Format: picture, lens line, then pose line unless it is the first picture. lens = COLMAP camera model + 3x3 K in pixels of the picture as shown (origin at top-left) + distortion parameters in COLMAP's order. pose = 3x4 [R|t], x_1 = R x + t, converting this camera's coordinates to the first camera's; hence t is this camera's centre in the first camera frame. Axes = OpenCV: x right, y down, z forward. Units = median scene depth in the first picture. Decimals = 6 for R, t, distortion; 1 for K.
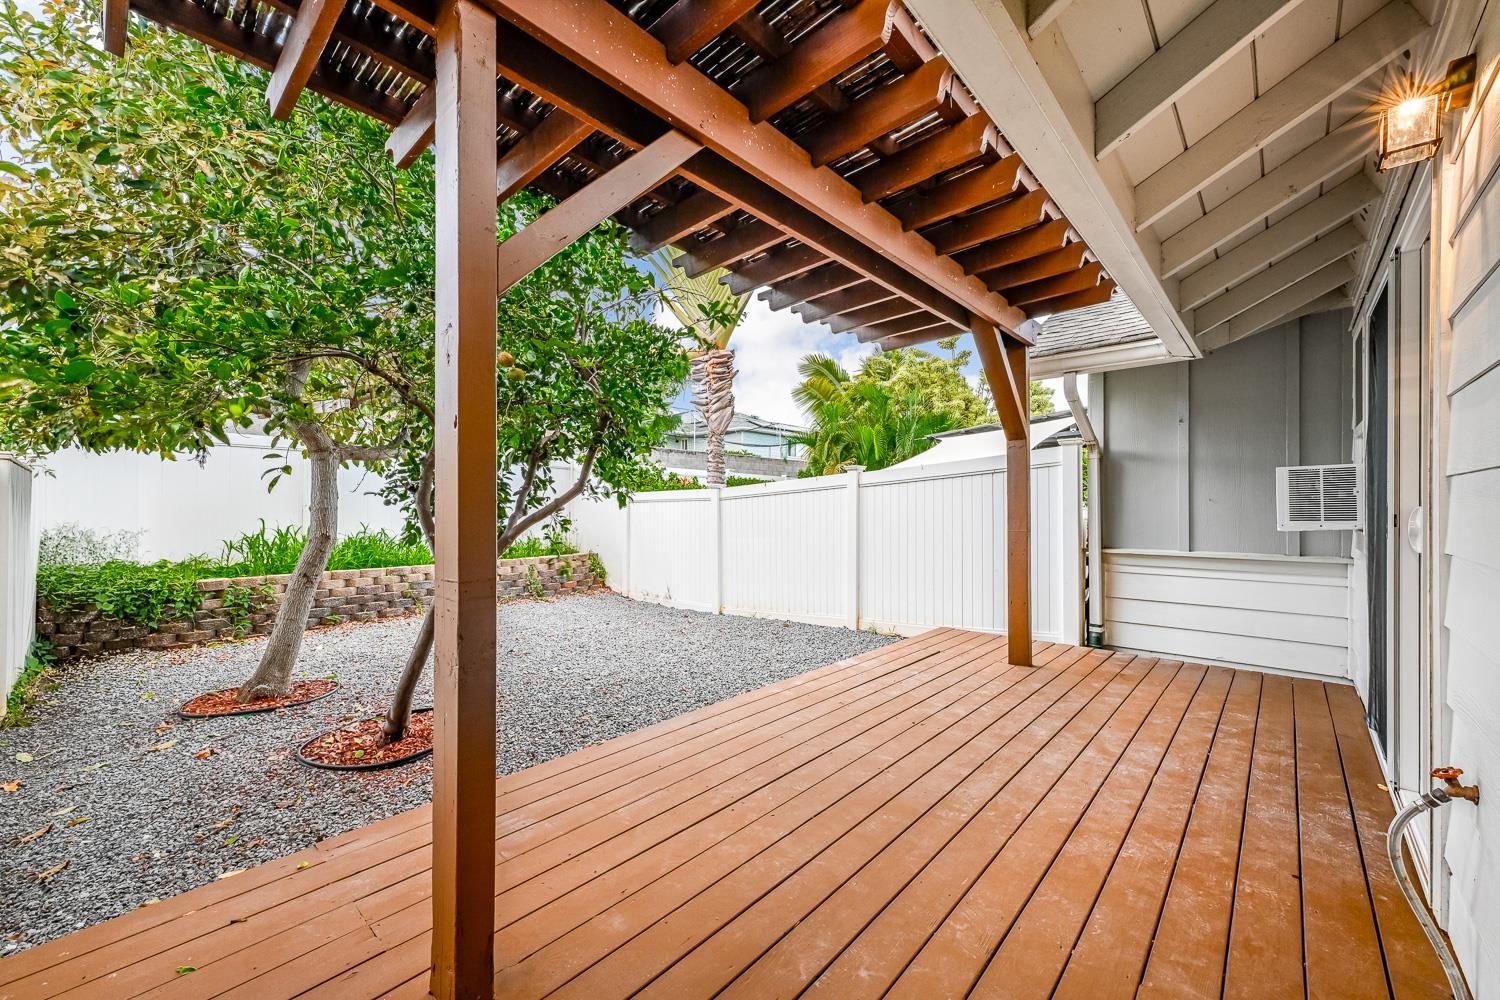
lens RADIAL K [[597.3, 0, 747.0], [0, 597.3, 506.5], [0, 0, 1]] dist [0.007126, 0.000008]
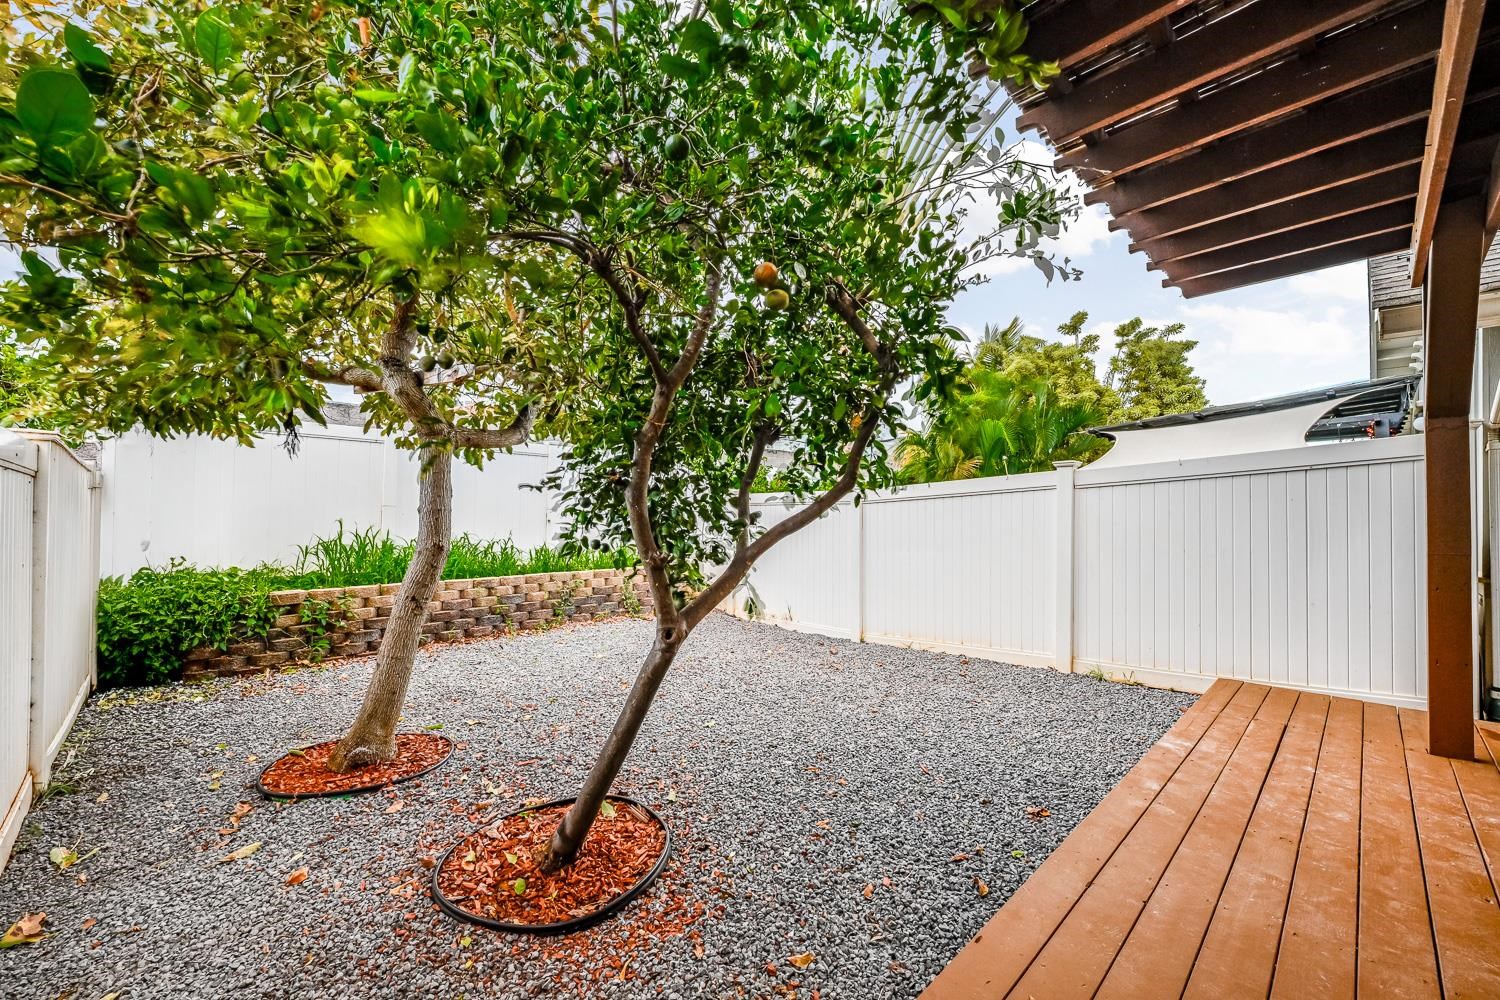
lens RADIAL K [[607.7, 0, 741.9], [0, 607.7, 501.8], [0, 0, 1]] dist [-0.001818, -0.000408]
pose [[0.997717, 0.008802, -0.066953, -0.259180], [-0.009738, 0.999859, -0.013669, -0.000577], [0.066824, 0.014289, 0.997662, 0.248589]]
